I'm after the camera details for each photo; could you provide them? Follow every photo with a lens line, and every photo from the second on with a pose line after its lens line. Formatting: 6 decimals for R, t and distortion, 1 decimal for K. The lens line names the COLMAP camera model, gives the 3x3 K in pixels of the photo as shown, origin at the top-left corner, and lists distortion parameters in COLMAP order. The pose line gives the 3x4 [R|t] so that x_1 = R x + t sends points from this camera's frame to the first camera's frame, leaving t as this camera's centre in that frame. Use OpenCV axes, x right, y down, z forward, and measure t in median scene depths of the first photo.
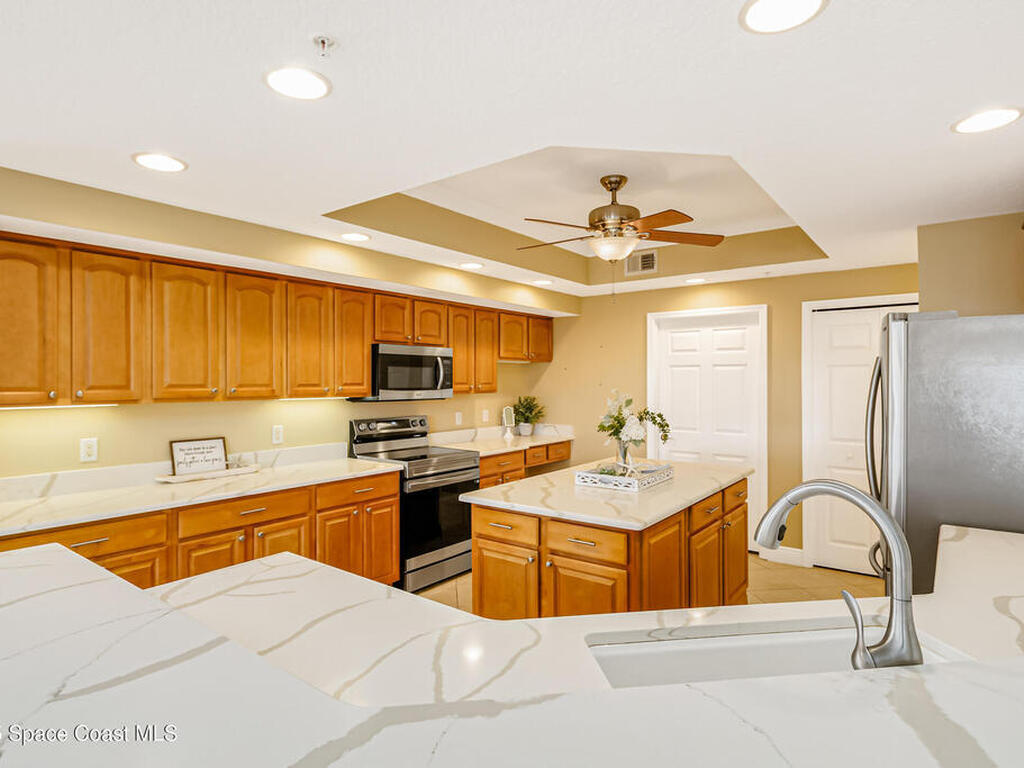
lens RADIAL K [[560.6, 0, 508.5], [0, 560.6, 379.2], [0, 0, 1]] dist [0.006159, -0.000799]
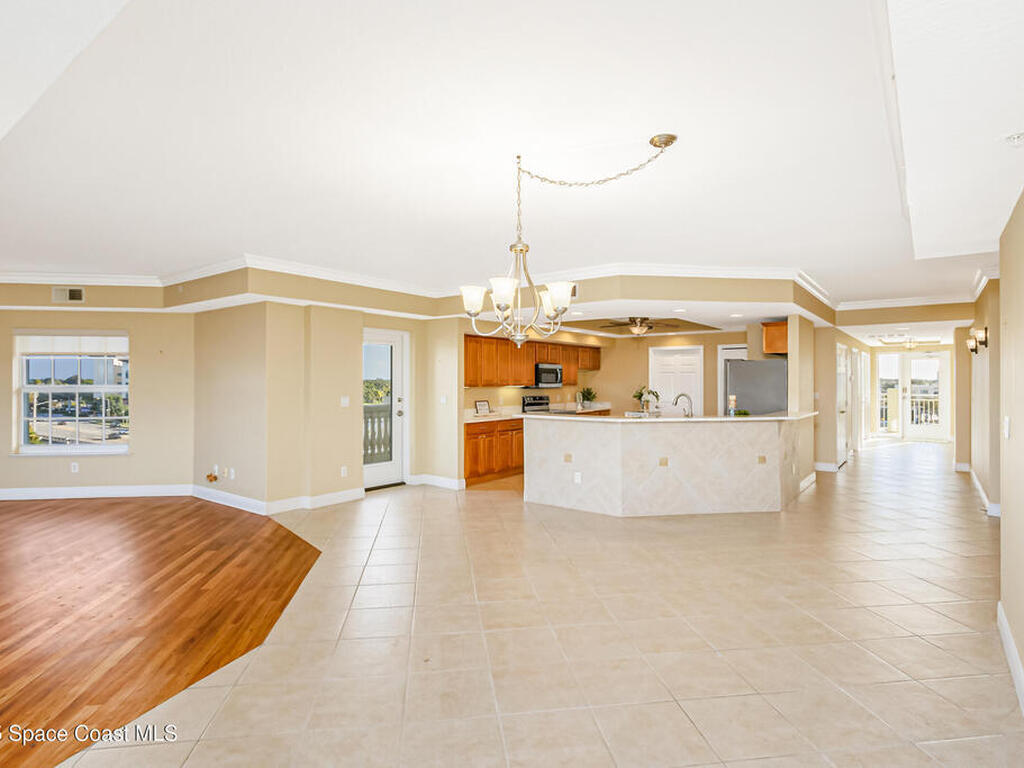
lens RADIAL K [[546.6, 0, 514.1], [0, 546.6, 382.7], [0, 0, 1]] dist [0.011848, 0.002558]
pose [[0.999884, 0.001517, 0.015131, -0.333305], [-0.001610, 0.999980, 0.006173, 0.002568], [-0.015121, -0.006196, 0.999866, -1.199013]]
